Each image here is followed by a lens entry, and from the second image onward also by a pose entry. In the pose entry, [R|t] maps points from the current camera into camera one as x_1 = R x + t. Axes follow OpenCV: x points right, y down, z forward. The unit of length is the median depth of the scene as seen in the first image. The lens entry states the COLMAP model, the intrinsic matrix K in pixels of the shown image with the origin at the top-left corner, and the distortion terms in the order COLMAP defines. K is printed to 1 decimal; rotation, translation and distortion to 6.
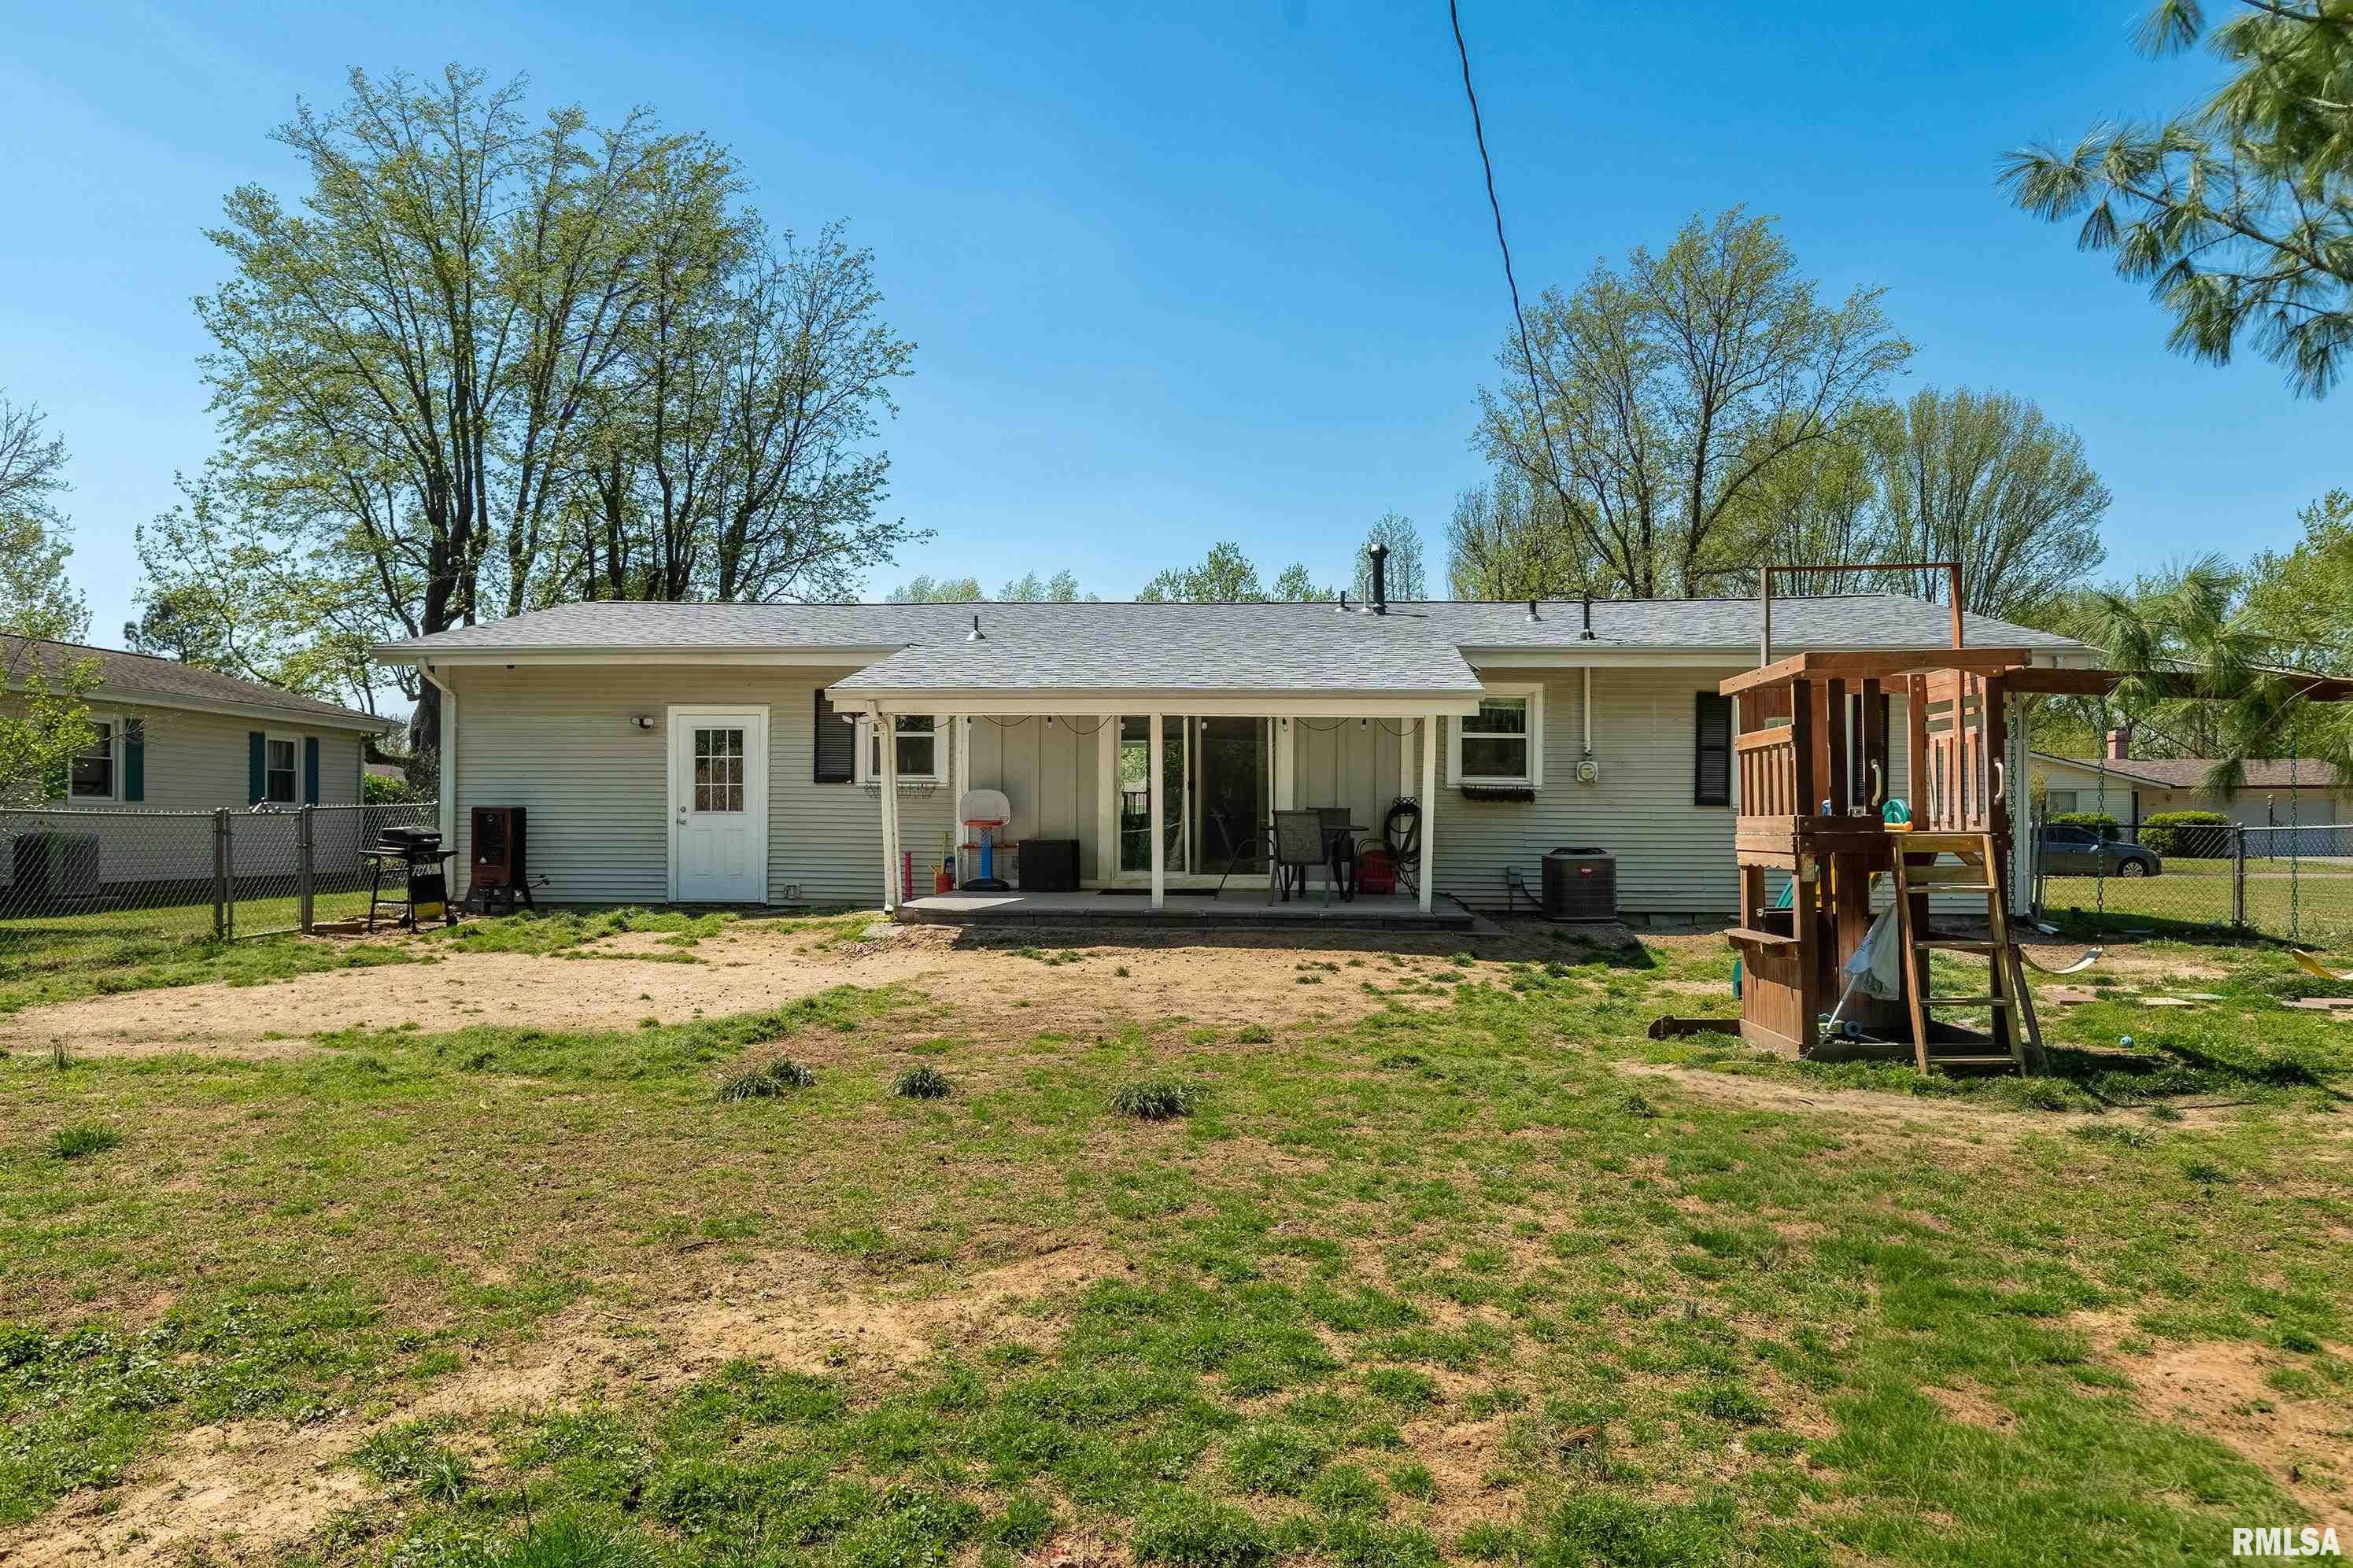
lens RADIAL K [[1605.3, 0, 1176.5], [0, 1605.3, 784.0], [0, 0, 1]] dist [0.003117, 0.001473]
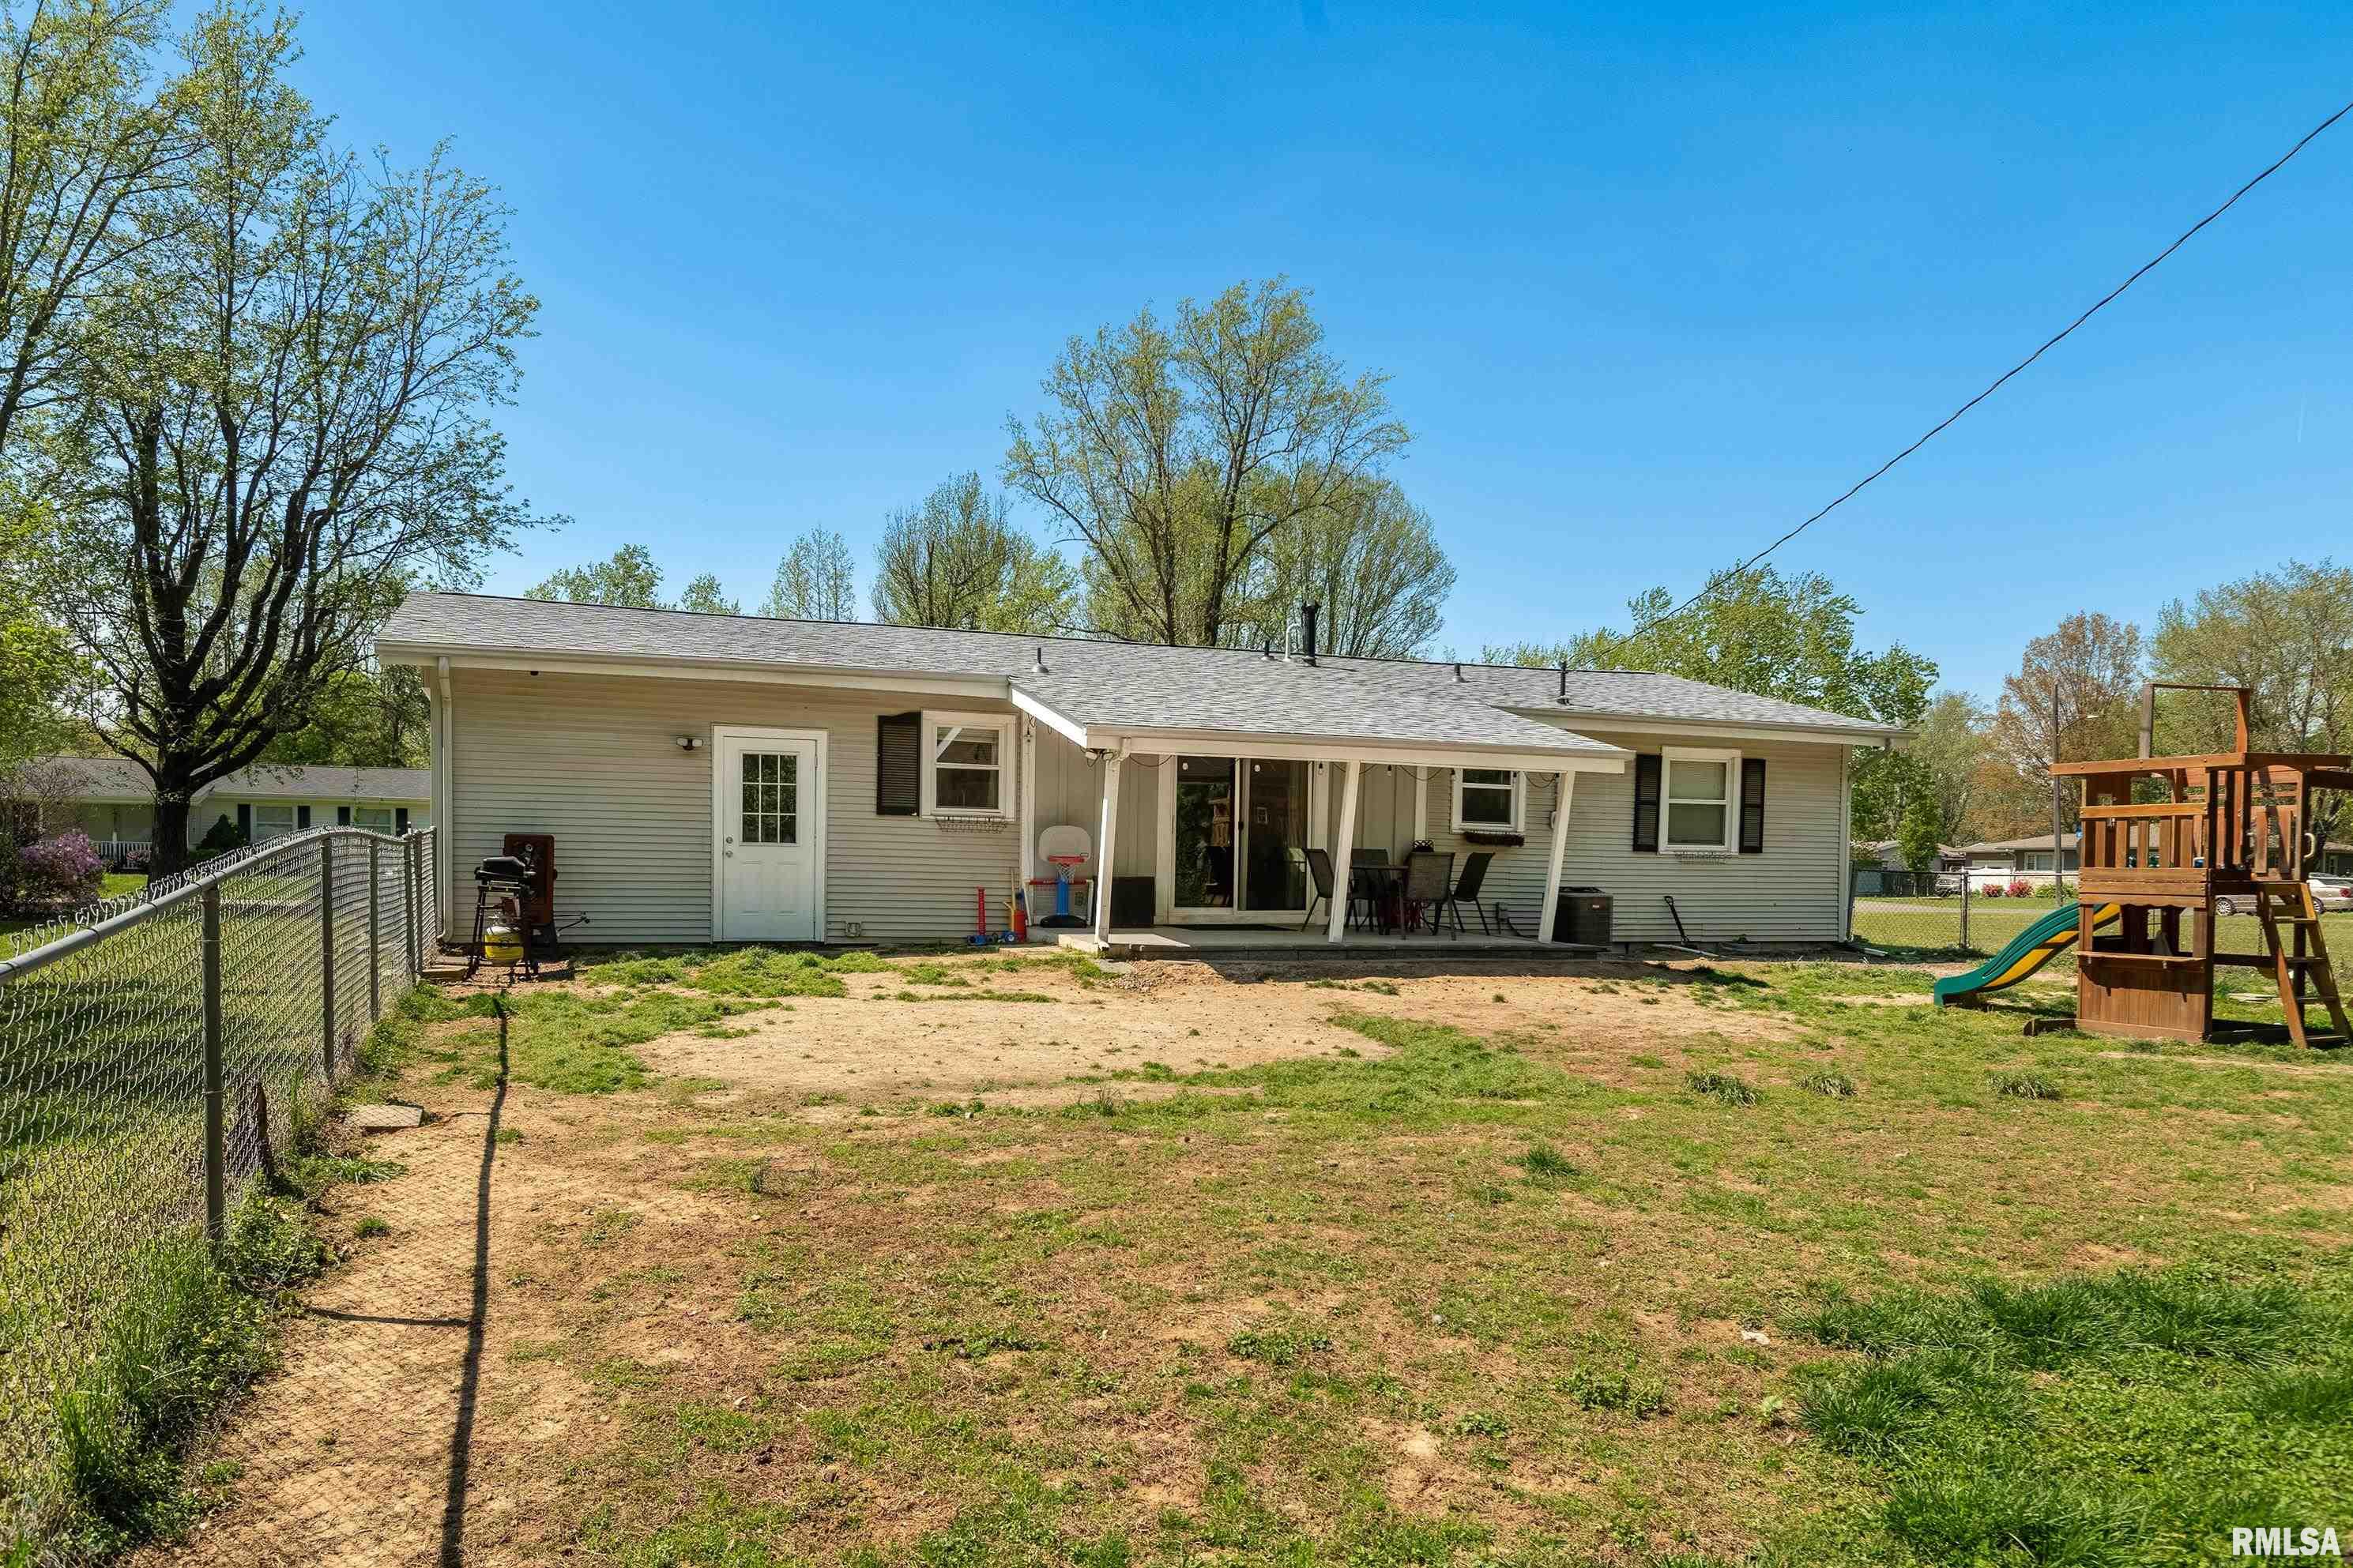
lens RADIAL K [[1641.8, 0, 1175.2], [0, 1641.8, 966.5], [0, 0, 1]] dist [0.004873, 0.002460]
pose [[0.911860, -0.015824, 0.410196, -0.462526], [-0.022028, 0.995931, 0.087388, -0.000081], [-0.409910, -0.088722, 0.907801, 0.037821]]
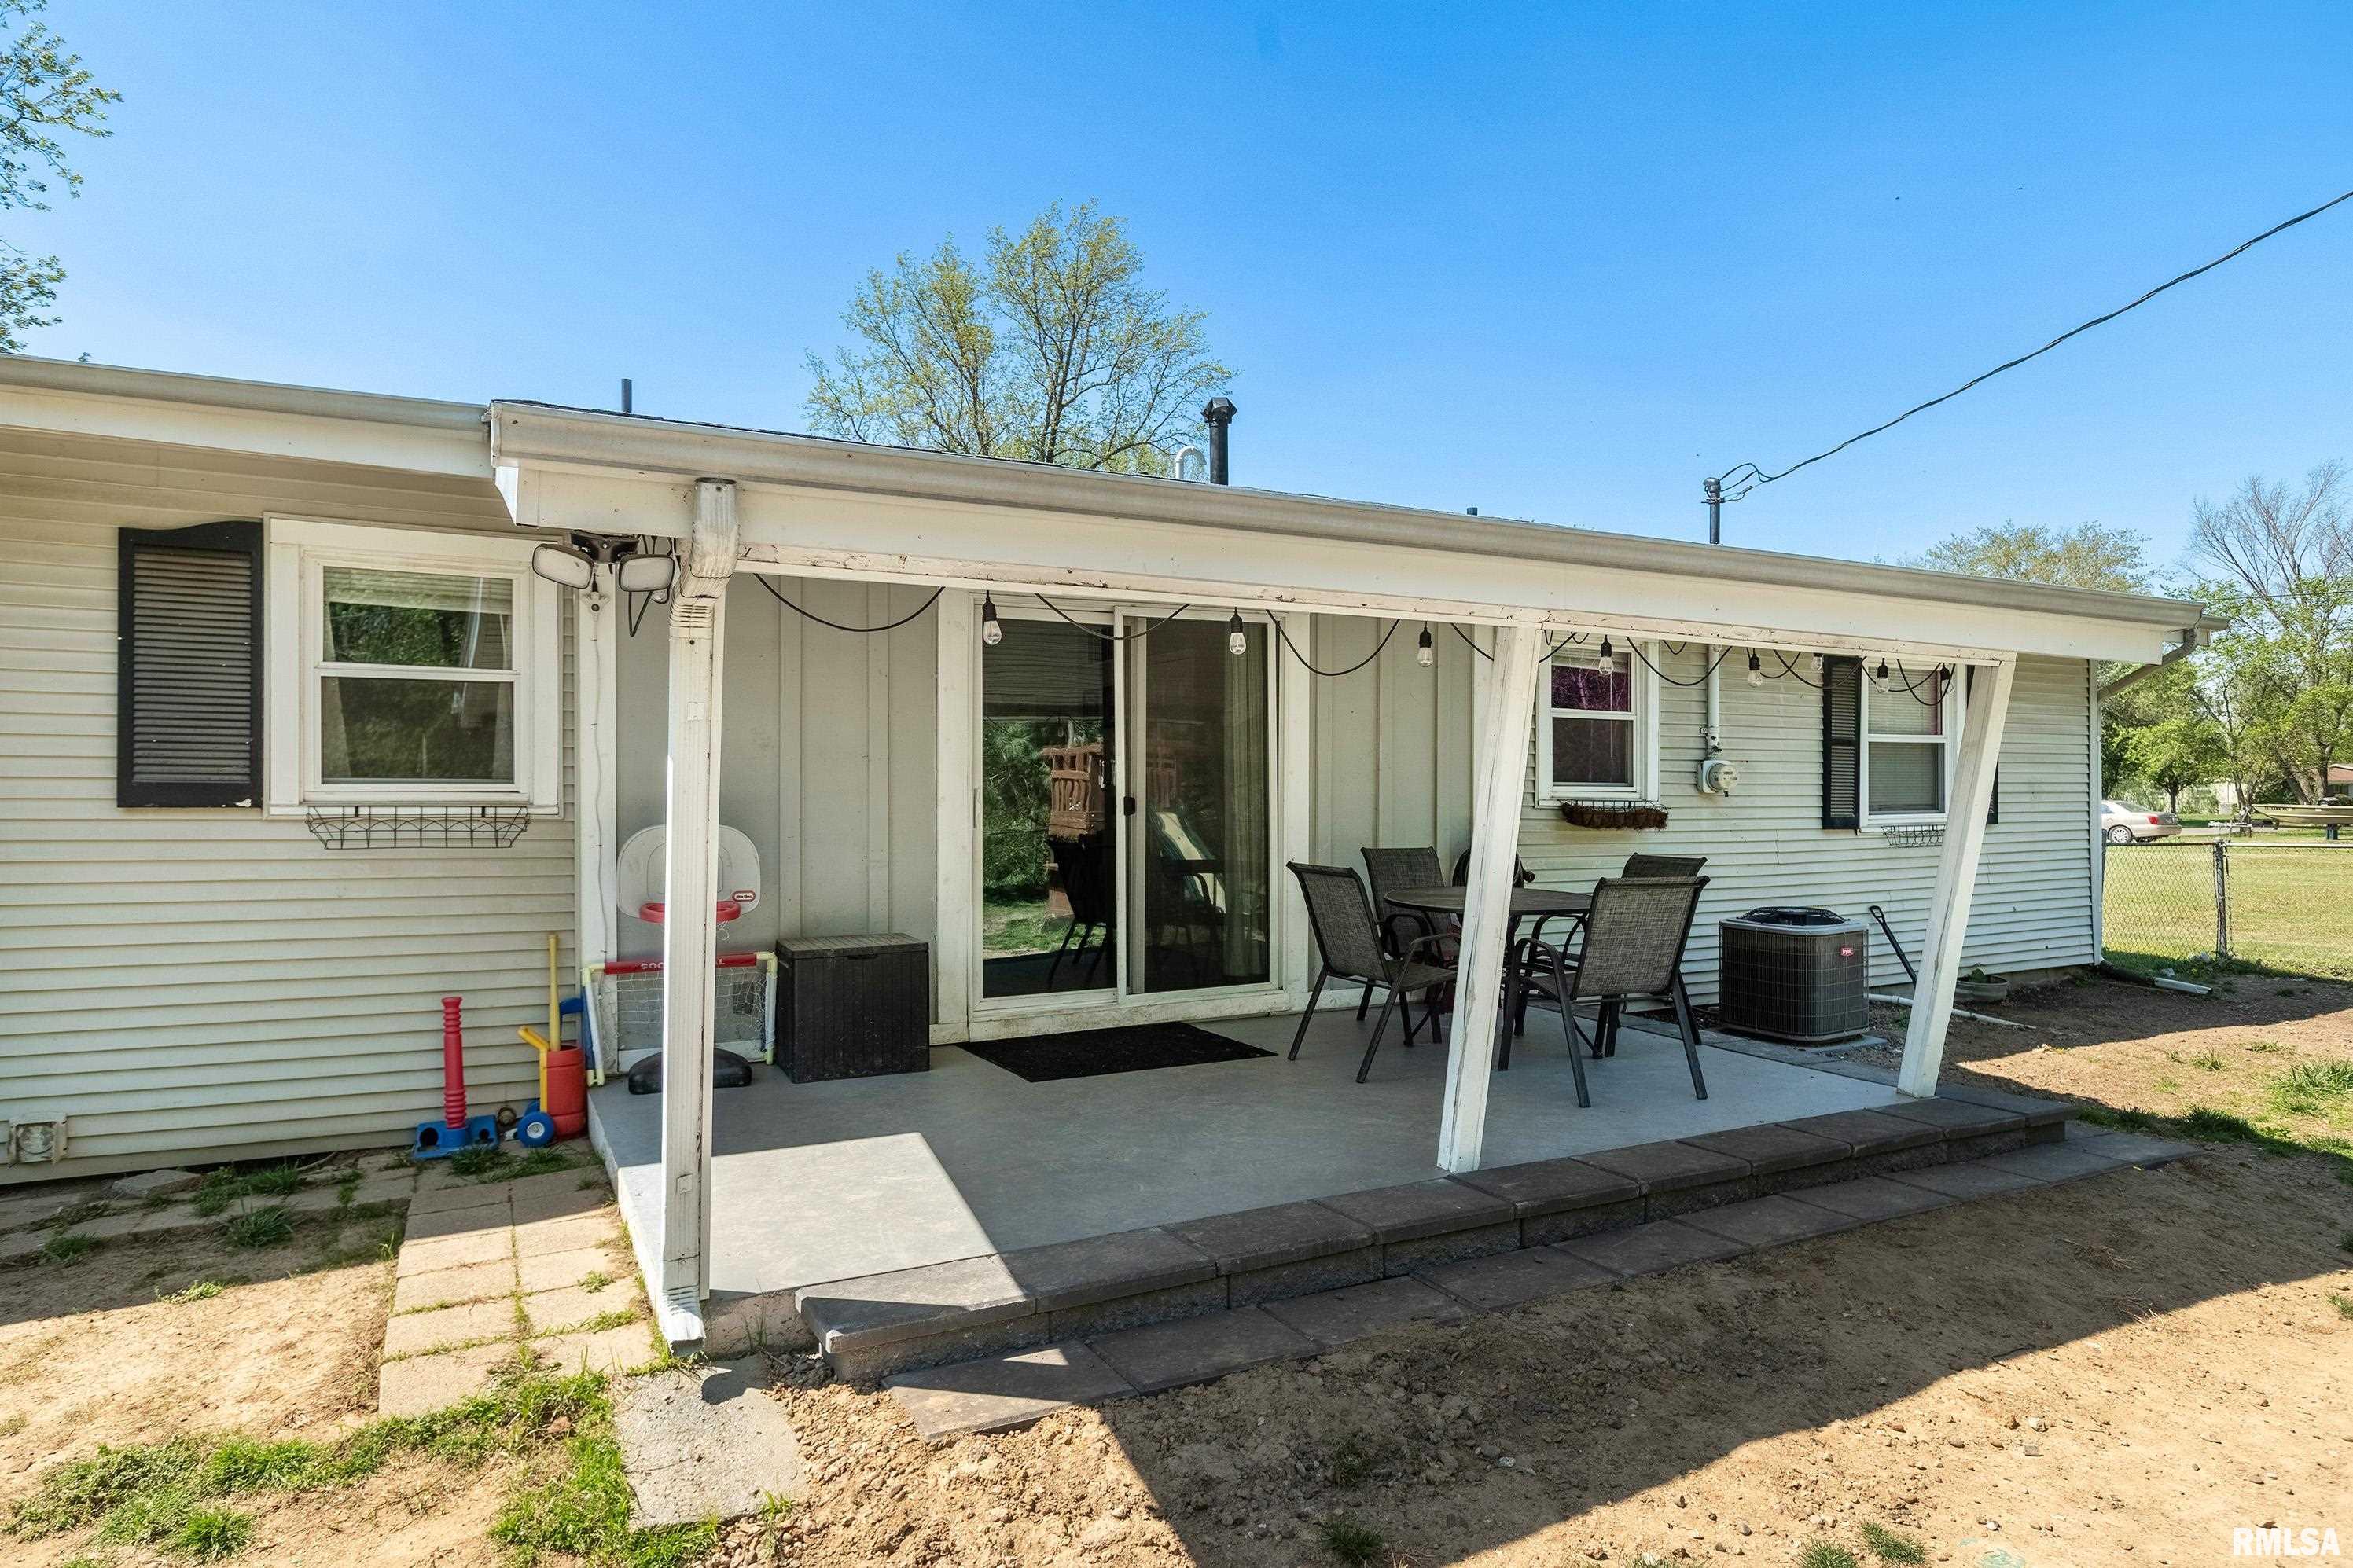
lens RADIAL K [[1404.3, 0, 1176.5], [0, 1404.3, 784.0], [0, 0, 1]] dist [0.027640, -0.040562]
pose [[0.853473, -0.002229, 0.521132, -0.189866], [-0.002186, 0.999967, 0.007857, -0.008408], [-0.521132, -0.007845, 0.853440, 0.632246]]
